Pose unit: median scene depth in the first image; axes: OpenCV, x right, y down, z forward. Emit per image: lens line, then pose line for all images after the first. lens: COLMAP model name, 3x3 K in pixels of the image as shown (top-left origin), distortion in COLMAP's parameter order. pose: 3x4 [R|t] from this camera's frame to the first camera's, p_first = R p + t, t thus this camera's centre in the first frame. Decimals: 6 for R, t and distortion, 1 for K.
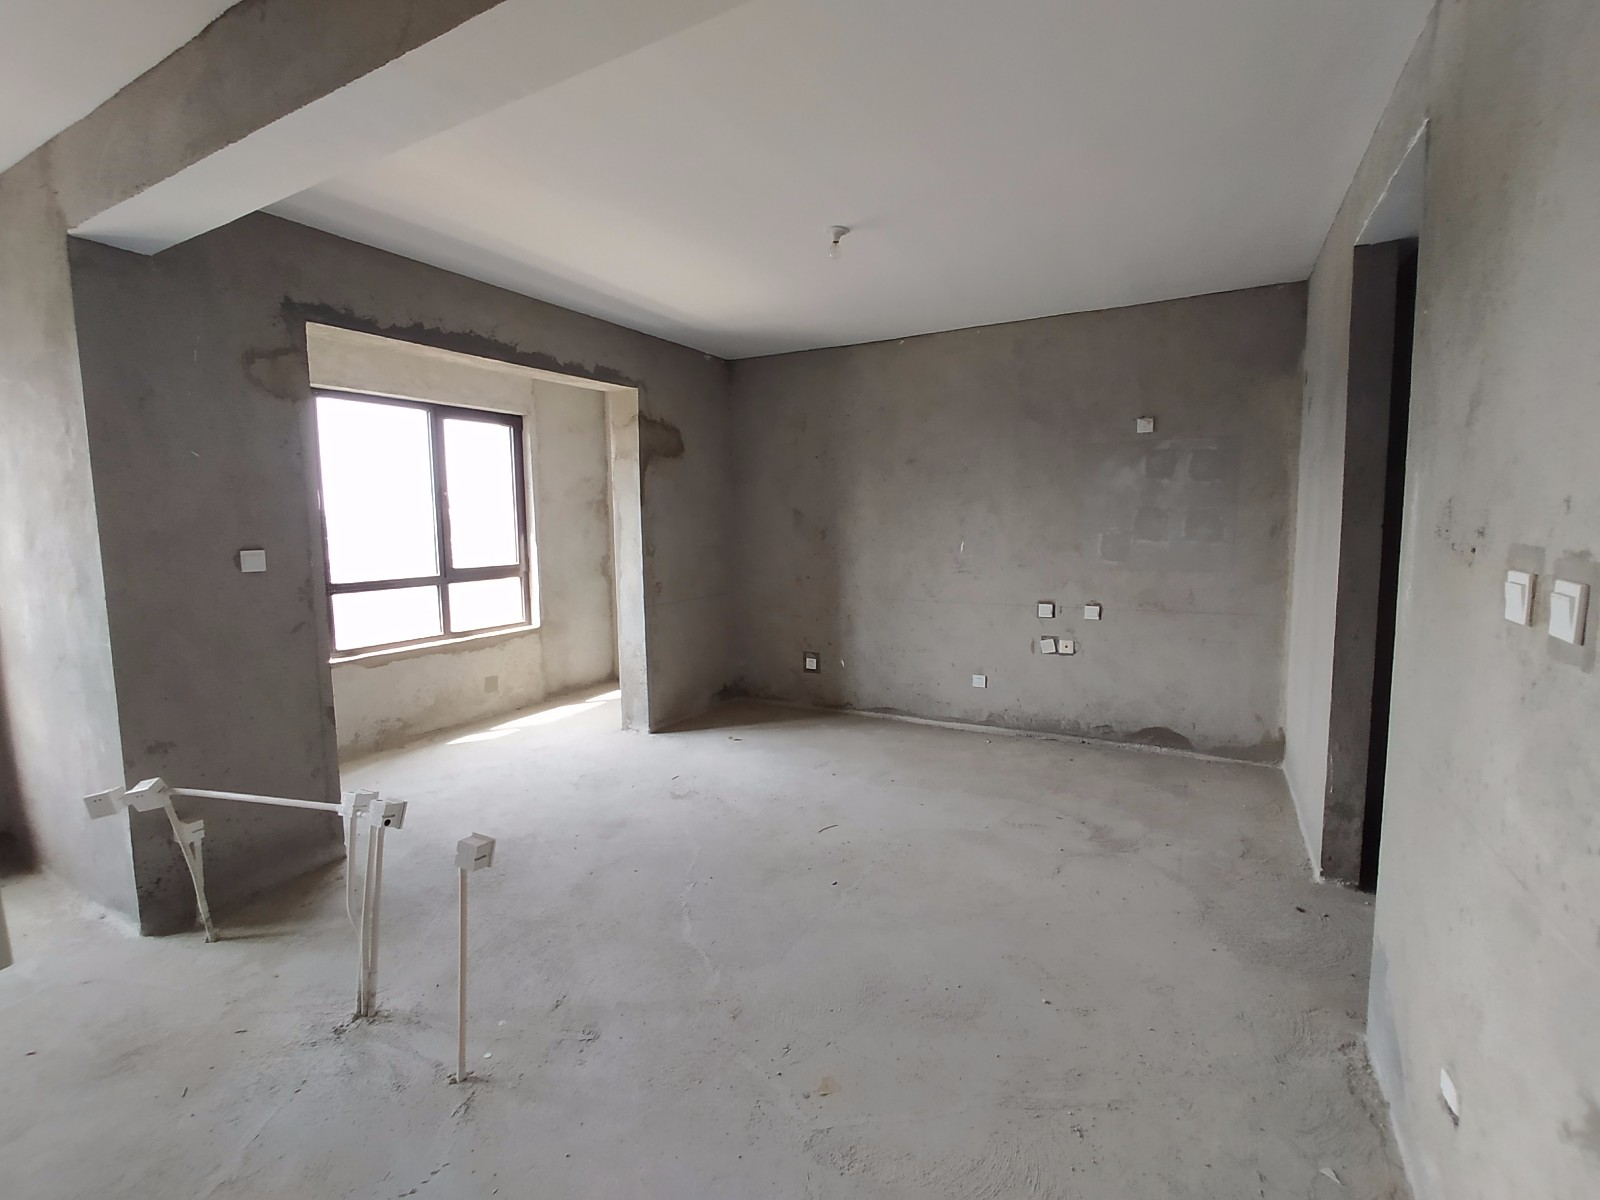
lens RADIAL K [[718.0, 0, 804.9], [0, 718.0, 586.6], [0, 0, 1]] dist [-0.023991, 0.010281]
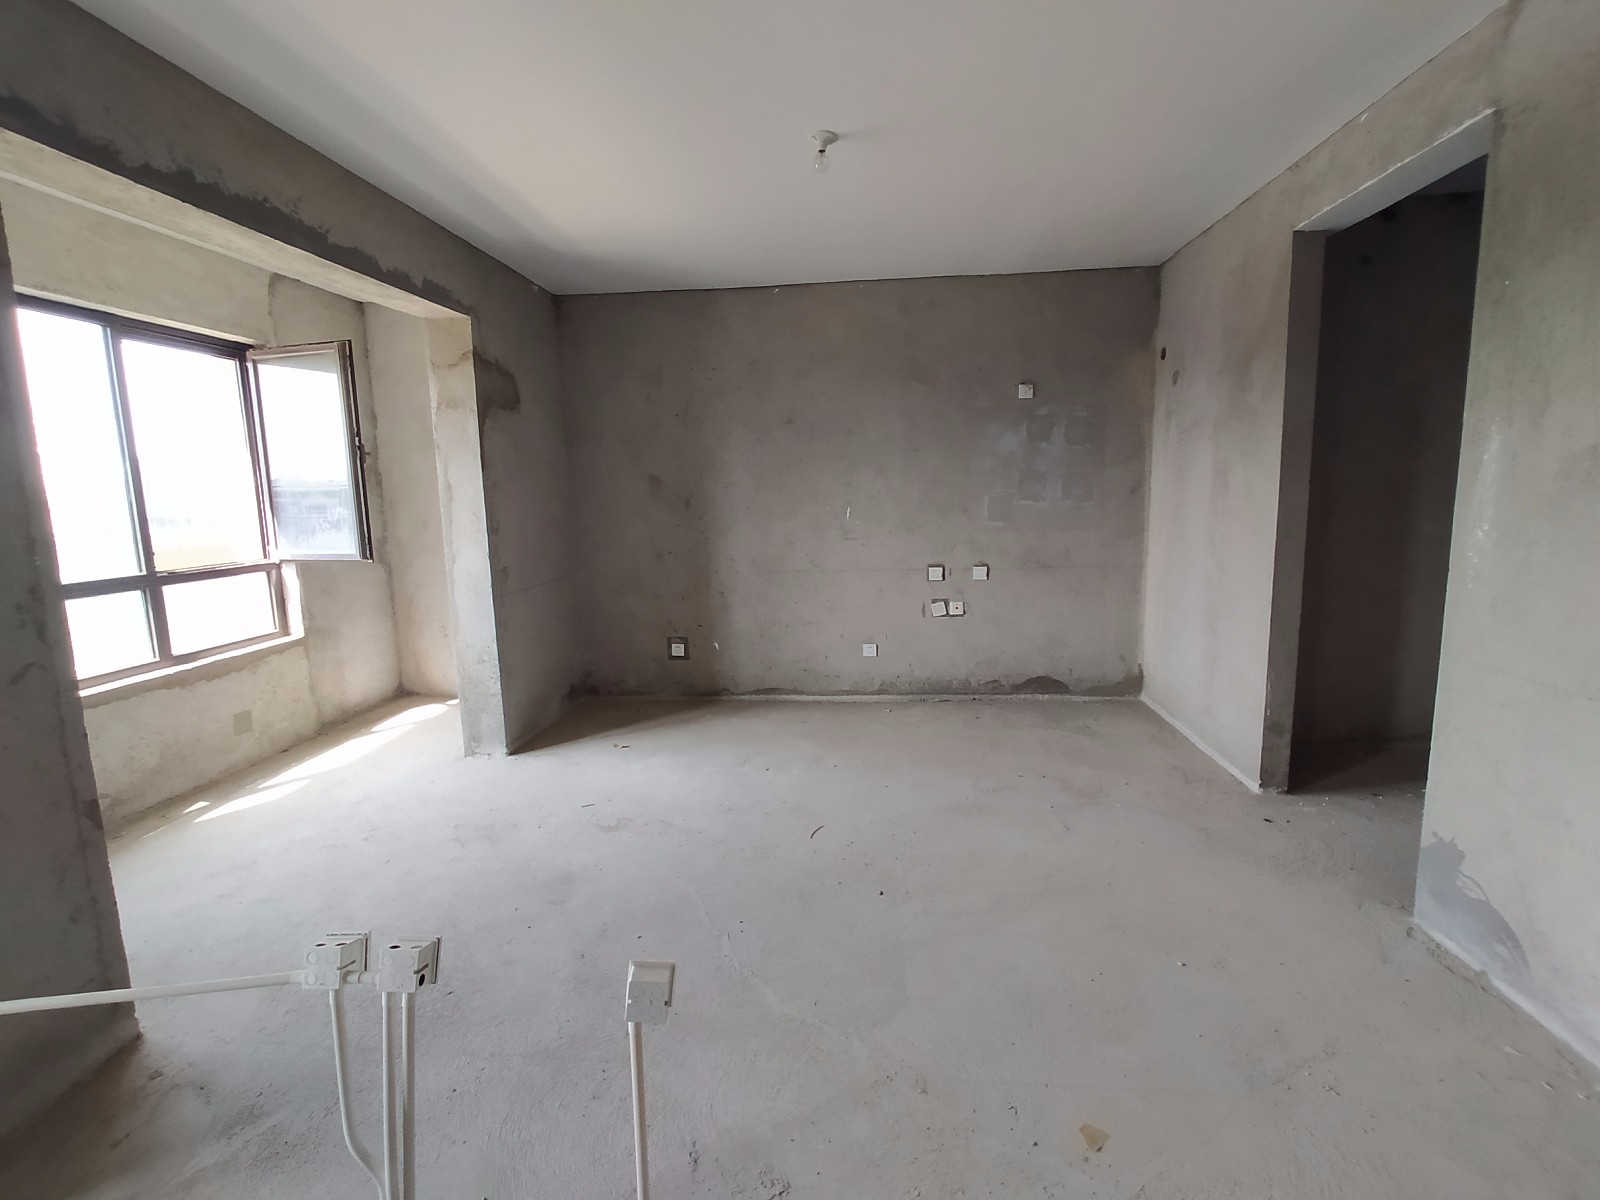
lens RADIAL K [[718.0, 0, 804.9], [0, 718.0, 586.6], [0, 0, 1]] dist [-0.023991, 0.010281]
pose [[0.914349, -0.064436, 0.399767, -0.239661], [0.049931, 0.997665, 0.046603, -0.004962], [-0.401836, -0.022651, 0.915431, 0.153643]]
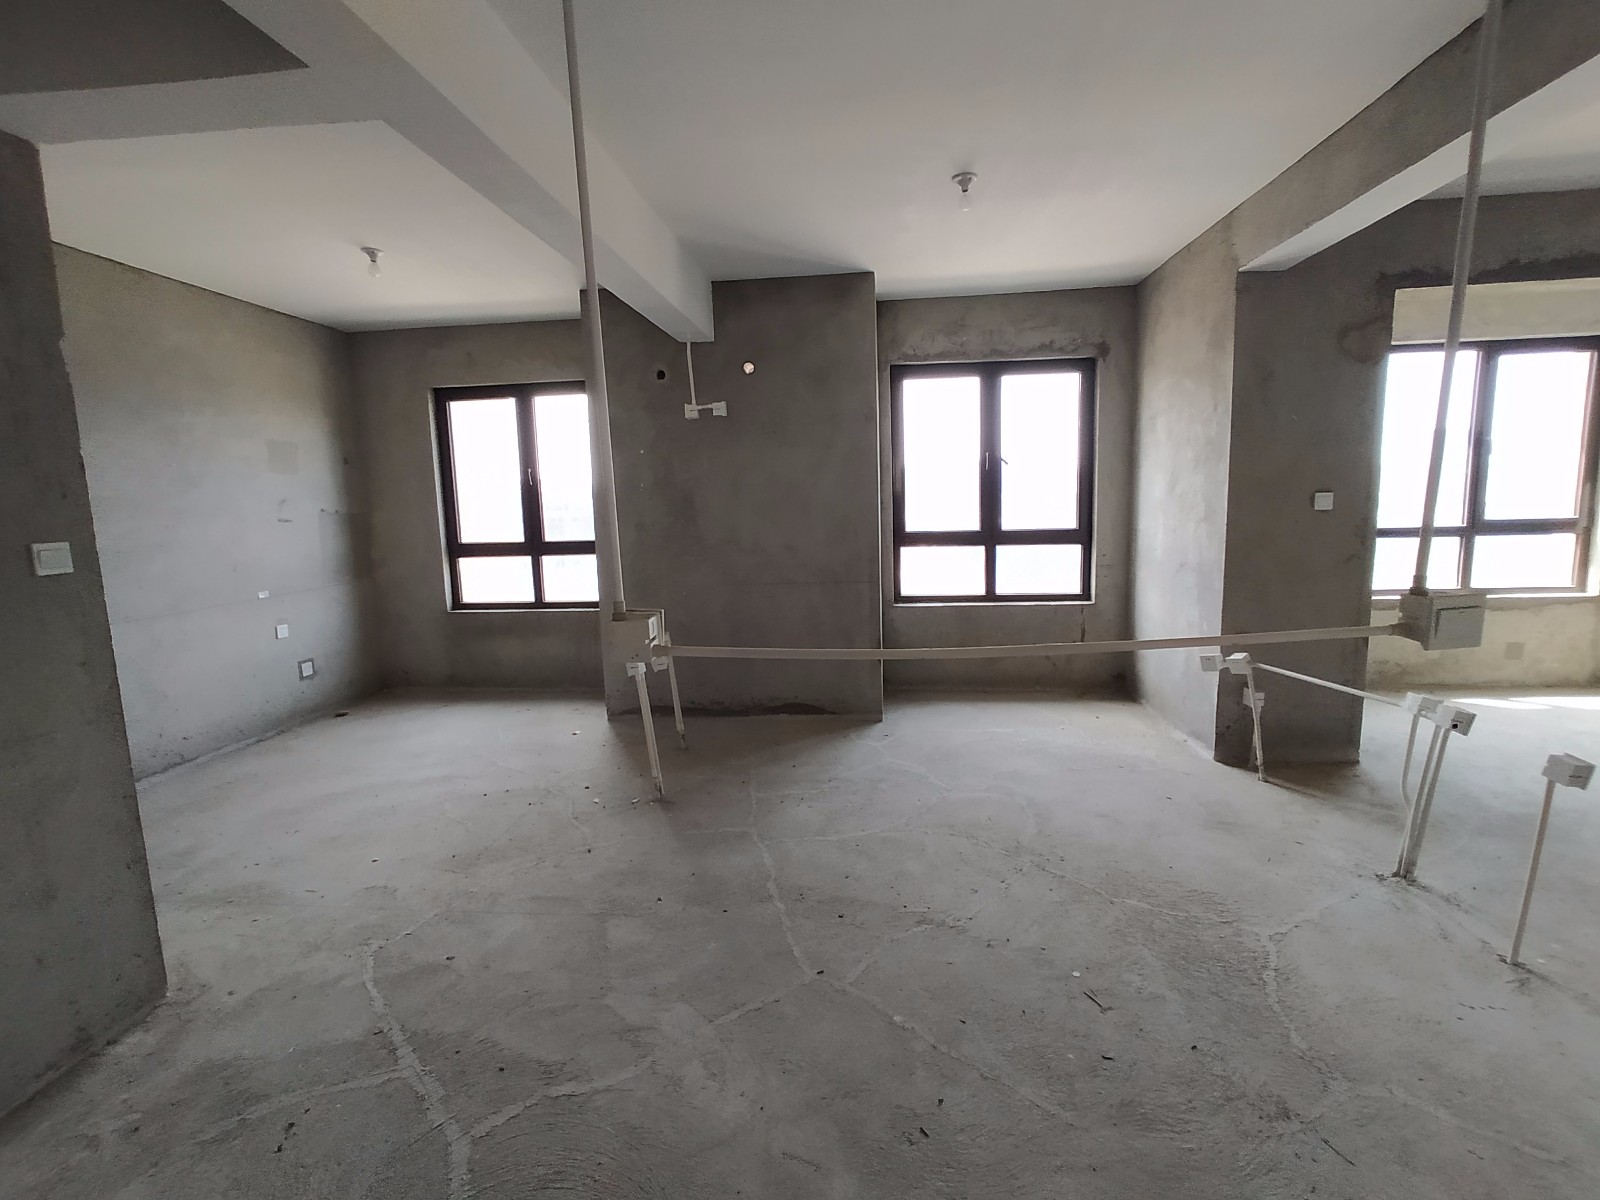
lens RADIAL K [[714.1, 0, 809.6], [0, 714.1, 589.2], [0, 0, 1]] dist [-0.019242, 0.008620]
pose [[0.398778, 0.121715, -0.908934, 0.004435], [-0.063843, 0.992433, 0.104887, 0.027369], [0.914823, 0.016202, 0.403531, -0.196930]]
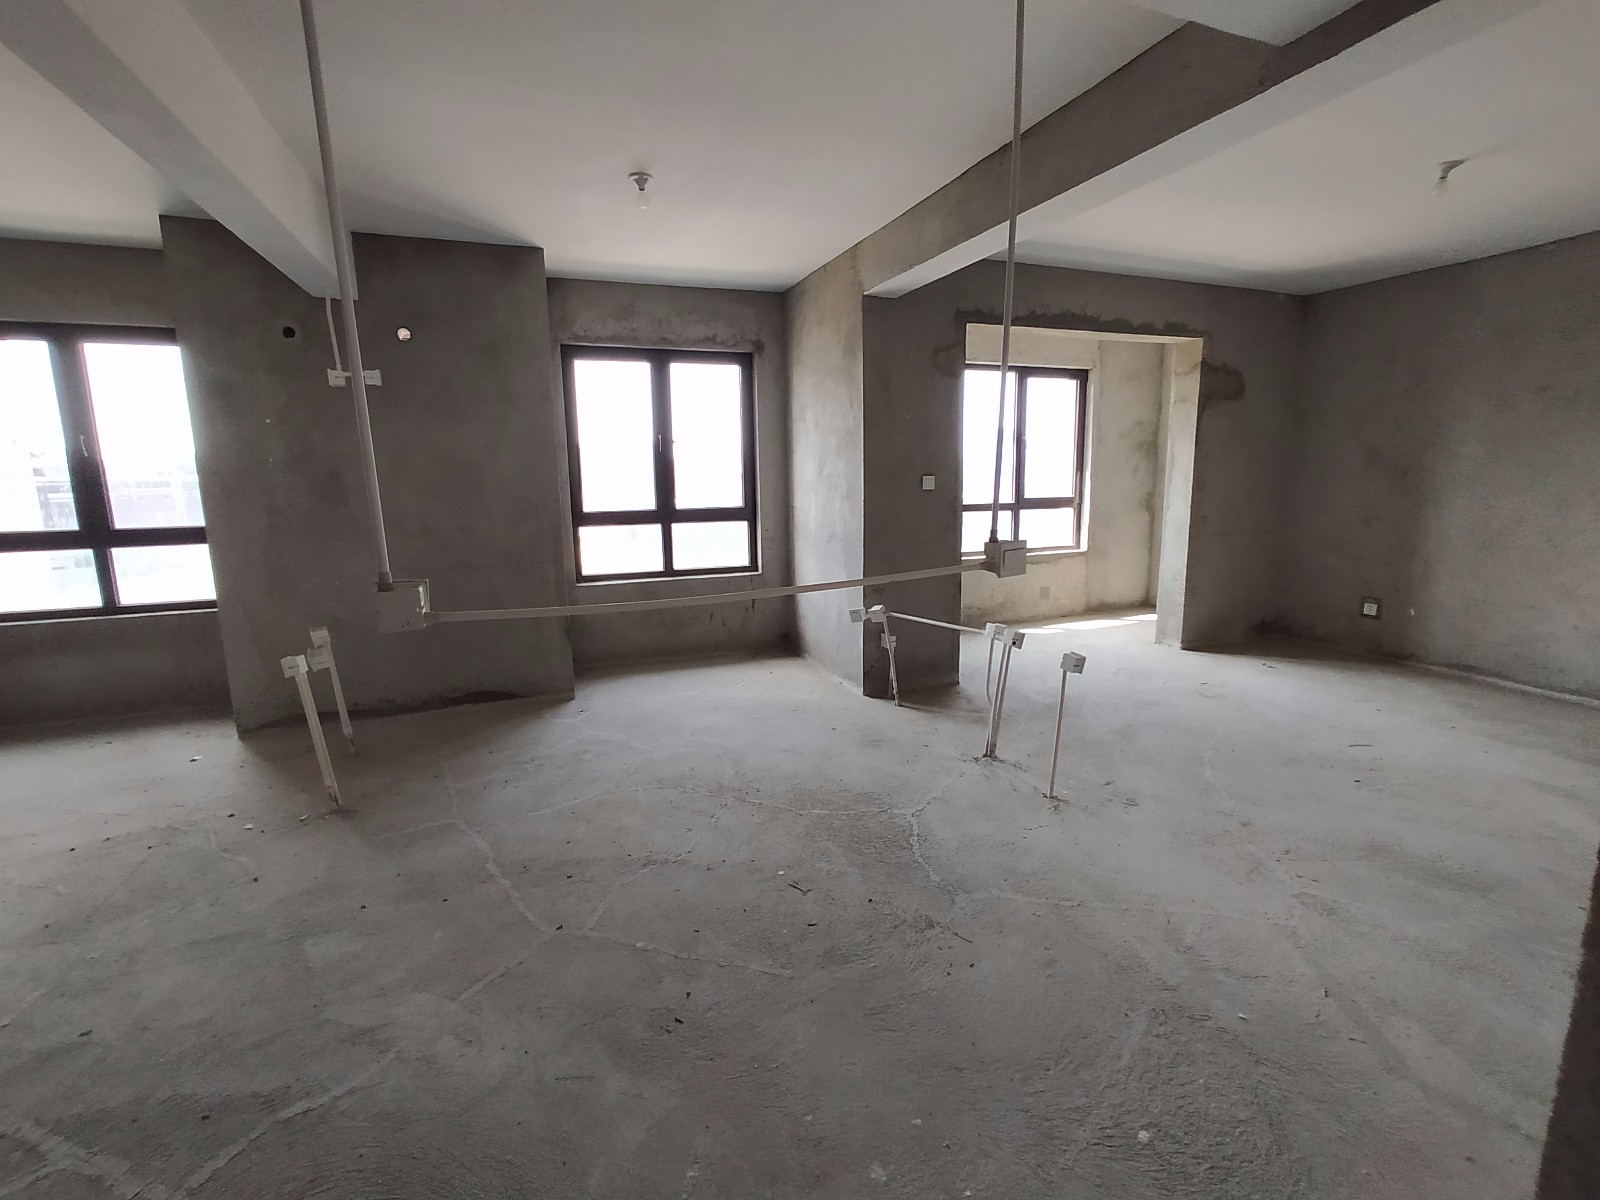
lens RADIAL K [[718.0, 0, 804.9], [0, 718.0, 586.6], [0, 0, 1]] dist [-0.023991, 0.010281]
pose [[0.767254, 0.106038, -0.632516, 0.031923], [-0.056996, 0.993608, 0.097437, 0.033628], [0.638805, -0.038708, 0.768394, -0.261348]]
